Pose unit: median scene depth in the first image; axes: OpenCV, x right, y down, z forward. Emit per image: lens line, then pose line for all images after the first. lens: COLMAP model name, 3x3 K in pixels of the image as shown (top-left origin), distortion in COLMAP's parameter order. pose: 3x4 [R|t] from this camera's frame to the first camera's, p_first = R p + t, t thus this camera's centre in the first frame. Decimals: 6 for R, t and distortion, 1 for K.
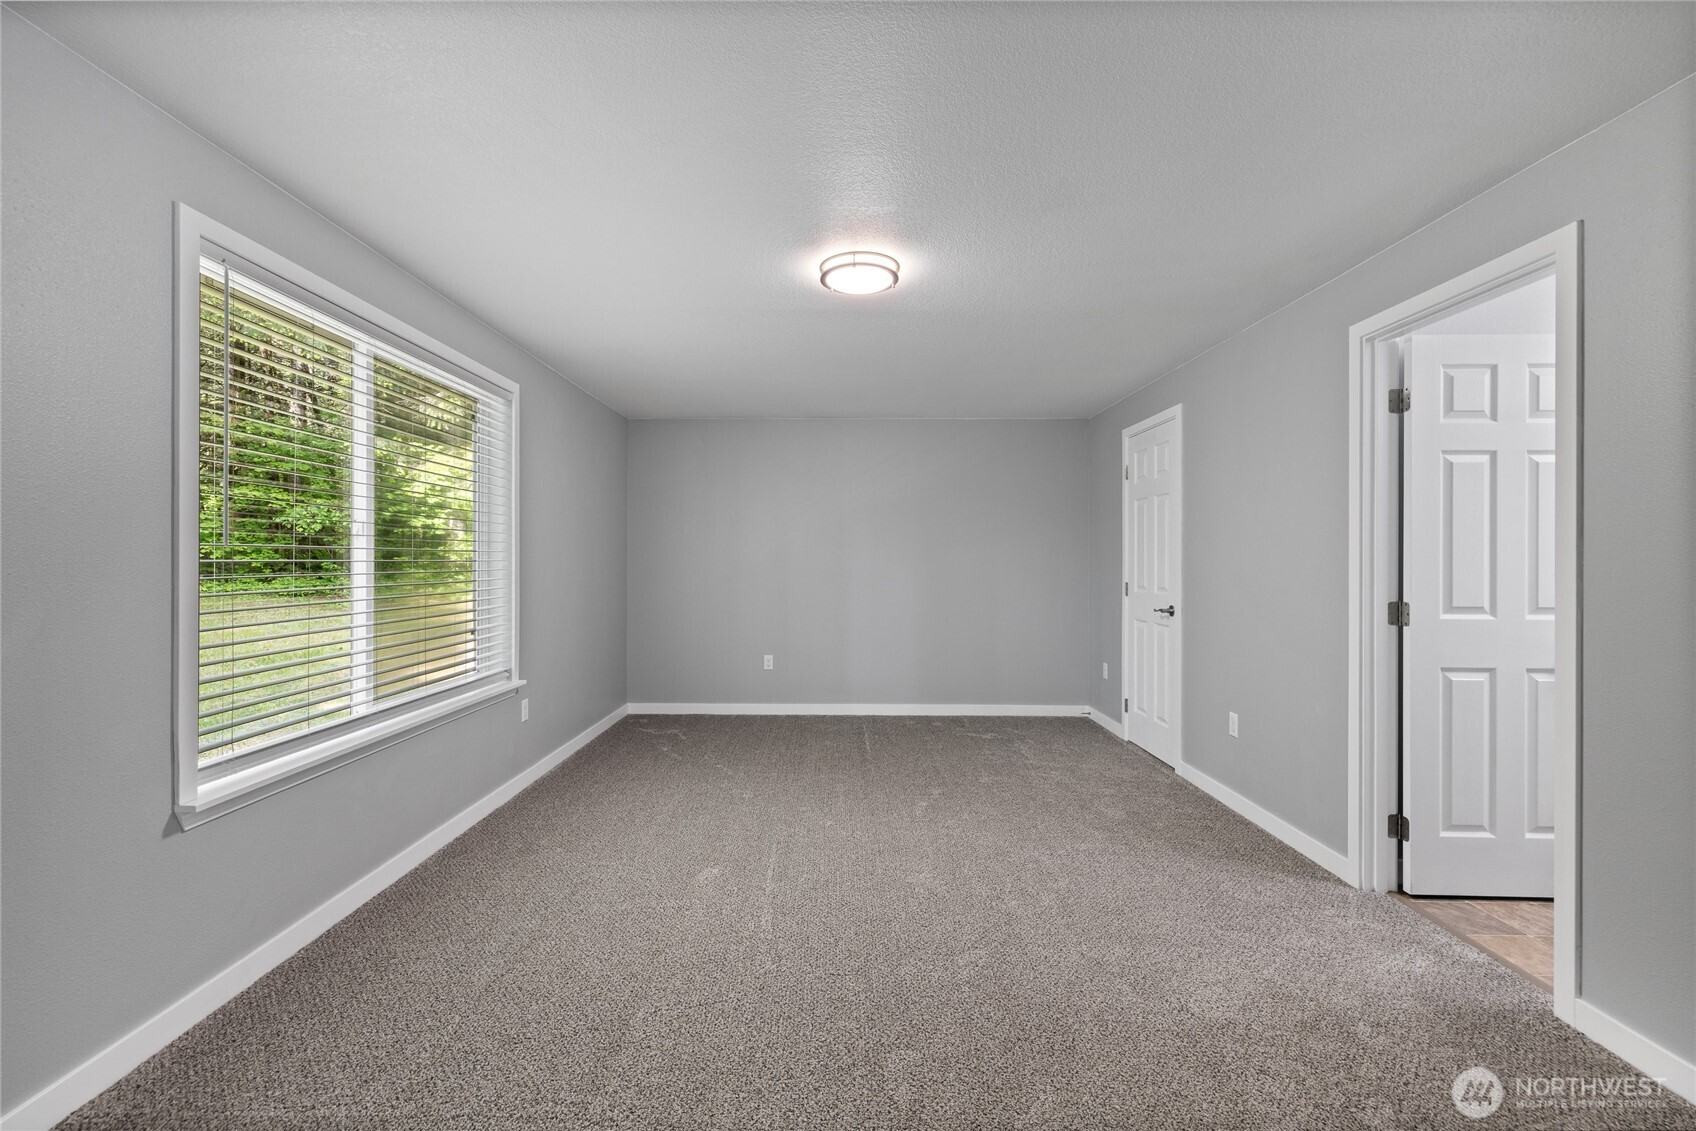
lens RADIAL K [[703.0, 0, 848.0], [0, 703.0, 565.5], [0, 0, 1]] dist [-0.002991, -0.000176]
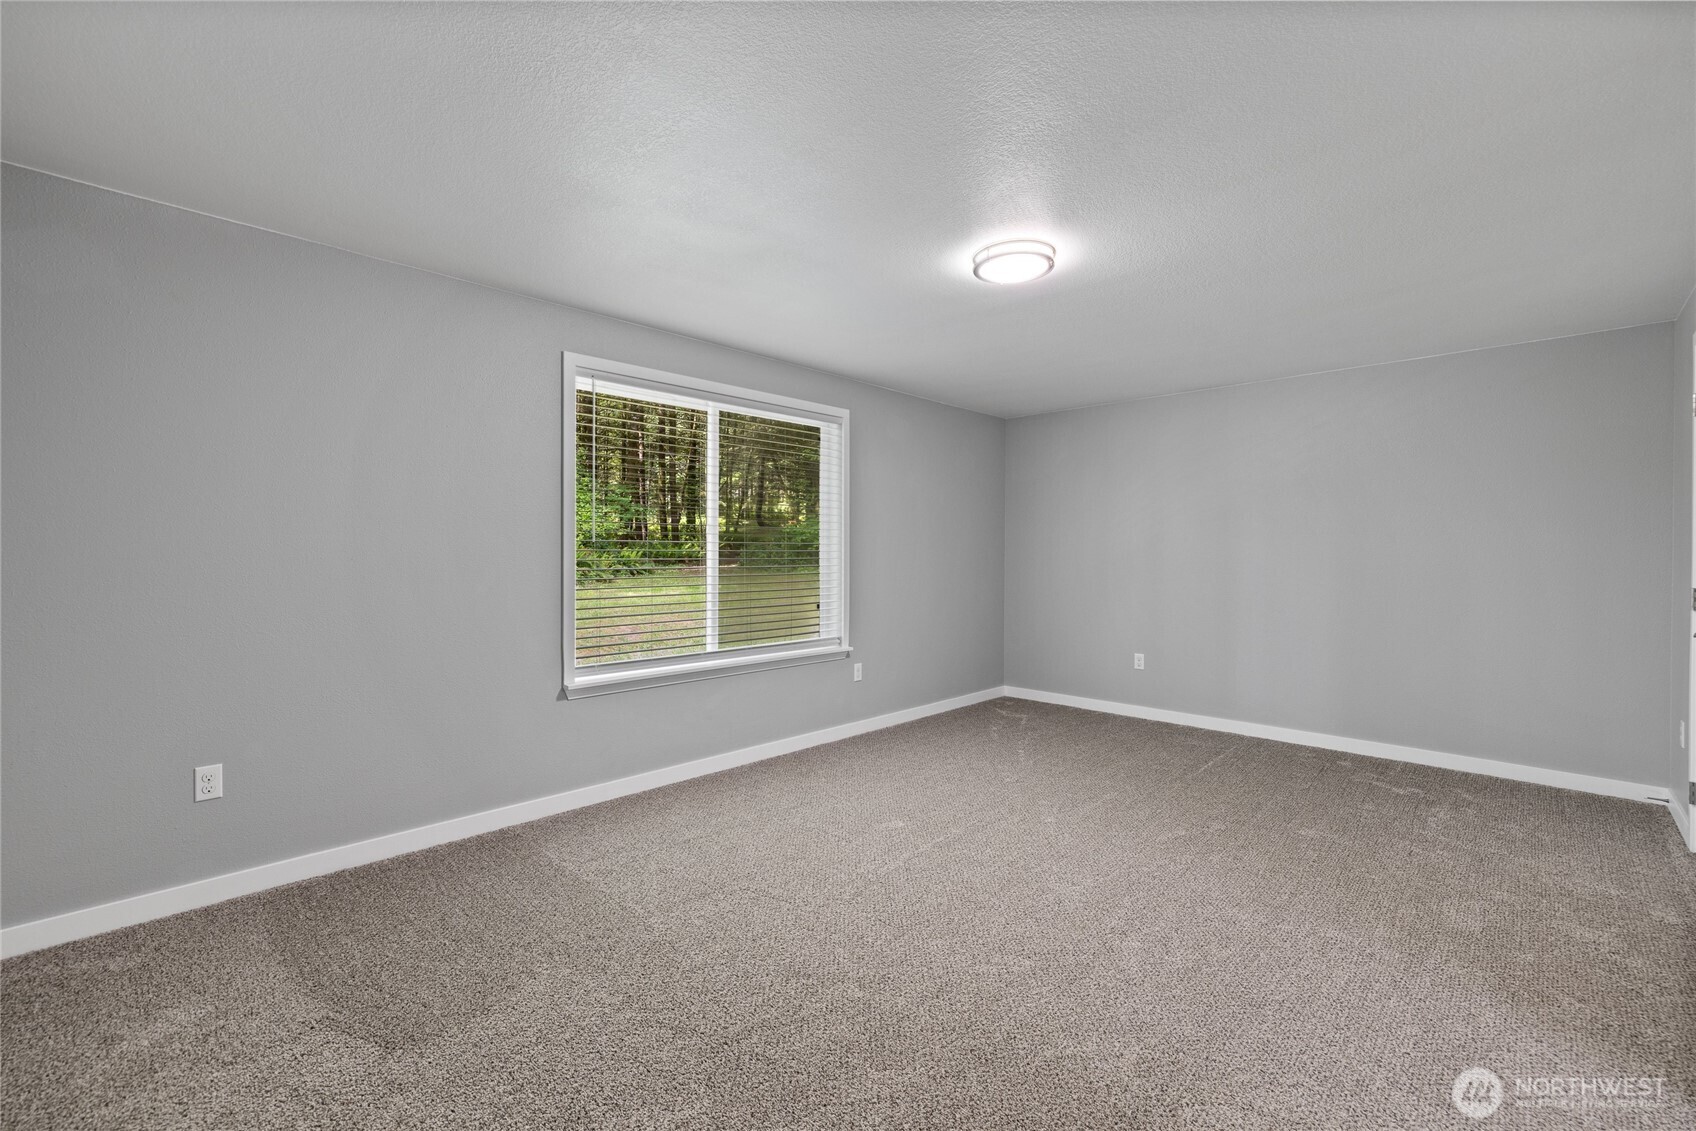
lens RADIAL K [[703.0, 0, 848.0], [0, 703.0, 565.5], [0, 0, 1]] dist [-0.002991, -0.000176]
pose [[0.737817, 0.021956, -0.674644, 0.385497], [-0.012912, 0.999747, 0.018416, -0.005603], [0.674877, -0.004876, 0.737914, 0.073339]]
